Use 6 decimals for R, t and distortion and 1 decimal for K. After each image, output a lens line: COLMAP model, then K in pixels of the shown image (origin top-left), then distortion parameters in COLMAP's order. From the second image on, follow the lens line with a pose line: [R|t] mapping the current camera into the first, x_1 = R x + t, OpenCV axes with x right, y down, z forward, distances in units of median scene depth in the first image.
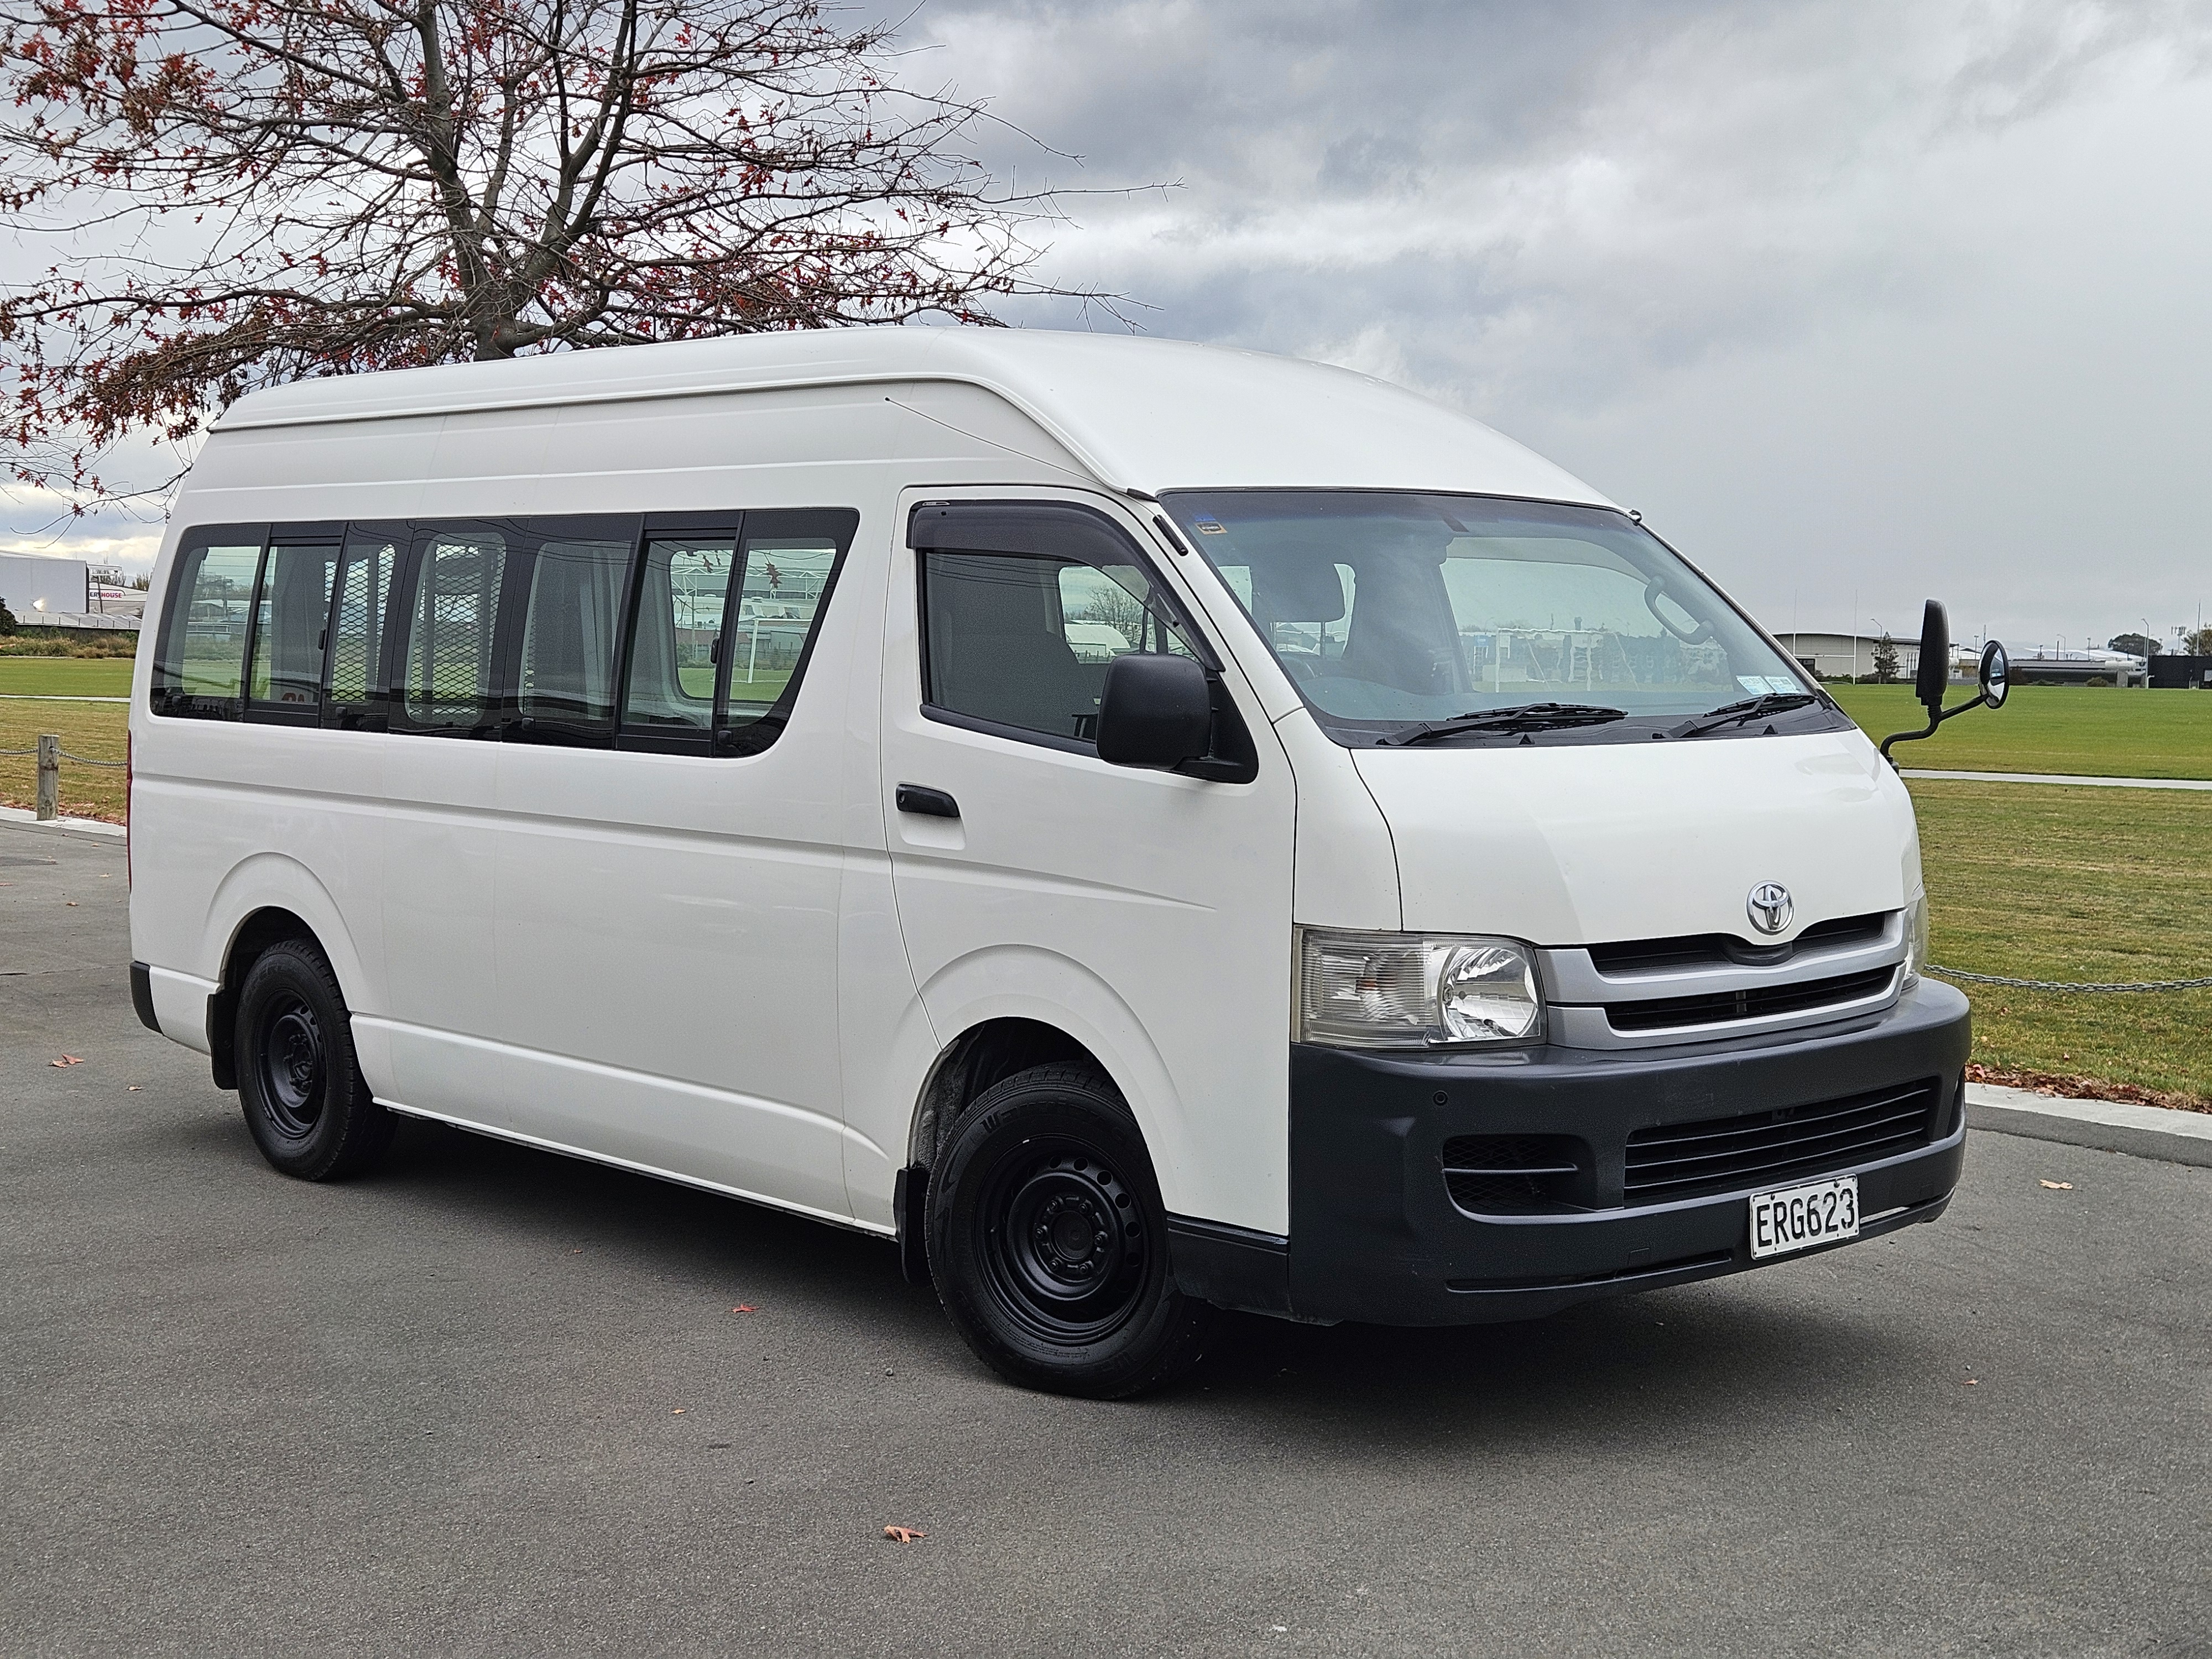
lens RADIAL K [[3250.7, 0, 1106.0], [0, 3250.7, 829.5], [0, 0, 1]] dist [0.025926, -0.055486]
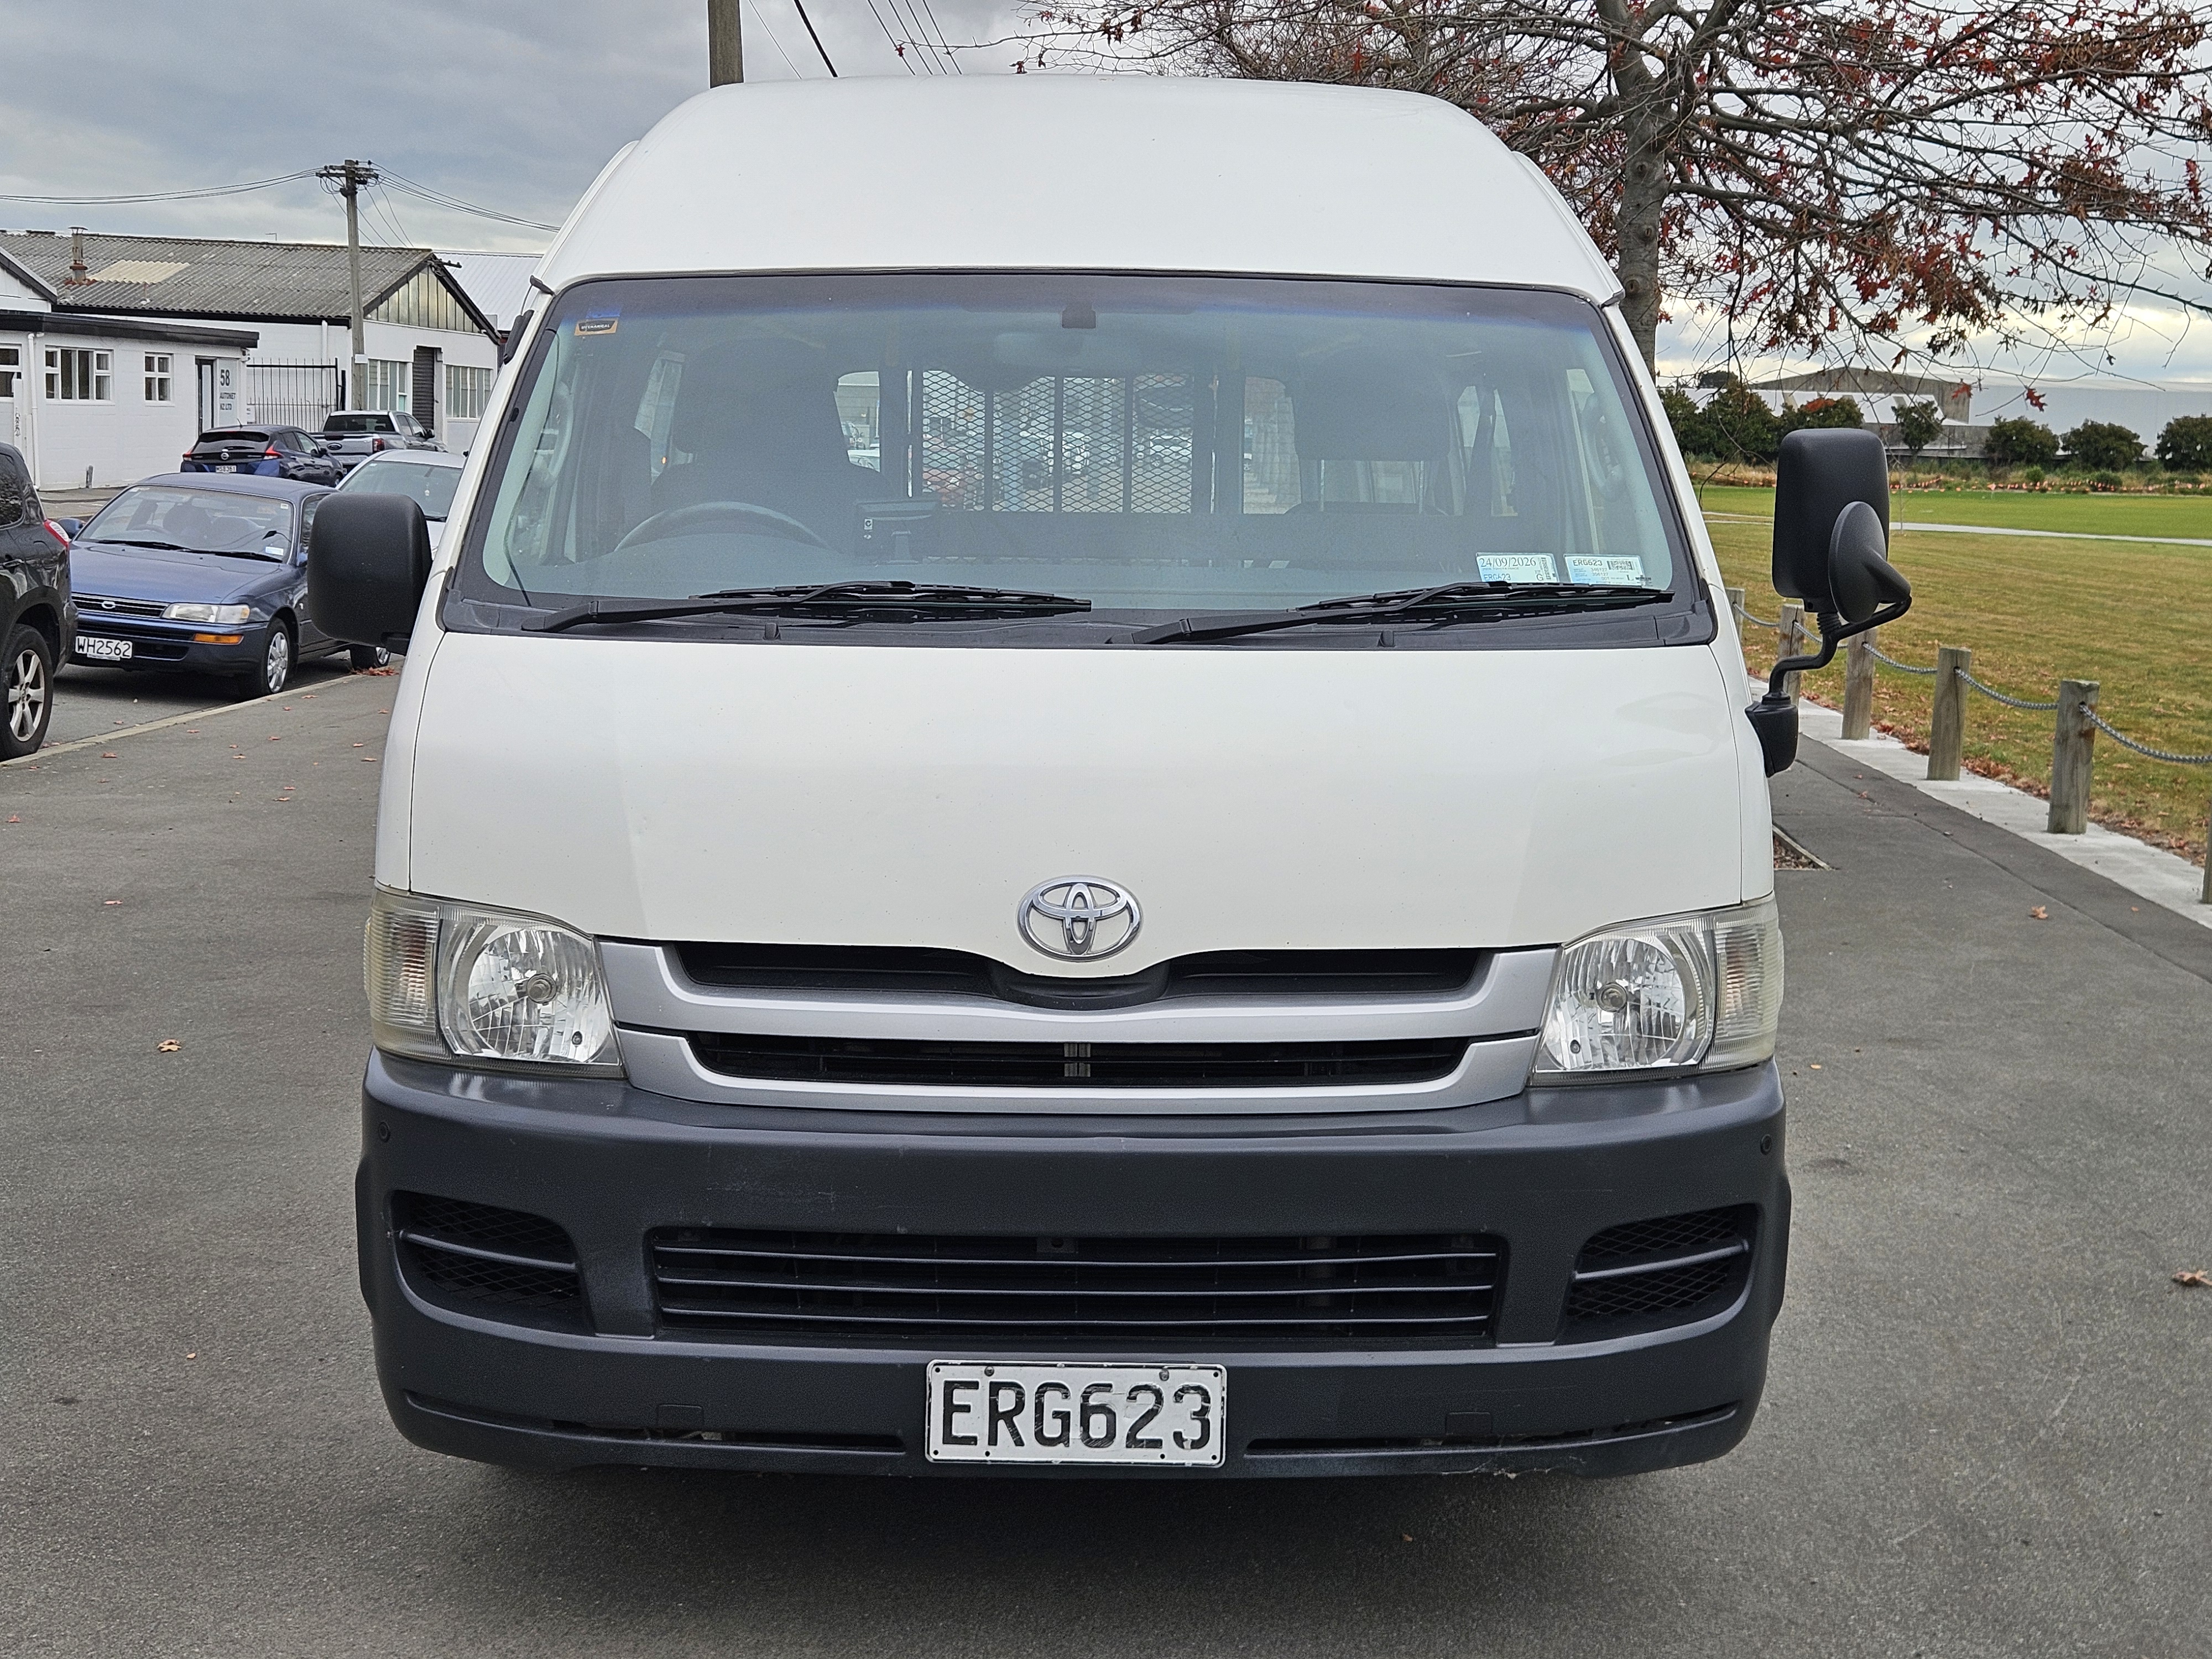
lens RADIAL K [[3250.7, 0, 1106.0], [0, 3250.7, 829.5], [0, 0, 1]] dist [0.025926, -0.055486]
pose [[0.711266, 0.086389, -0.697595, 0.626232], [-0.052381, 0.996174, 0.069957, -0.036168], [0.700969, -0.013217, 0.713069, 0.541925]]
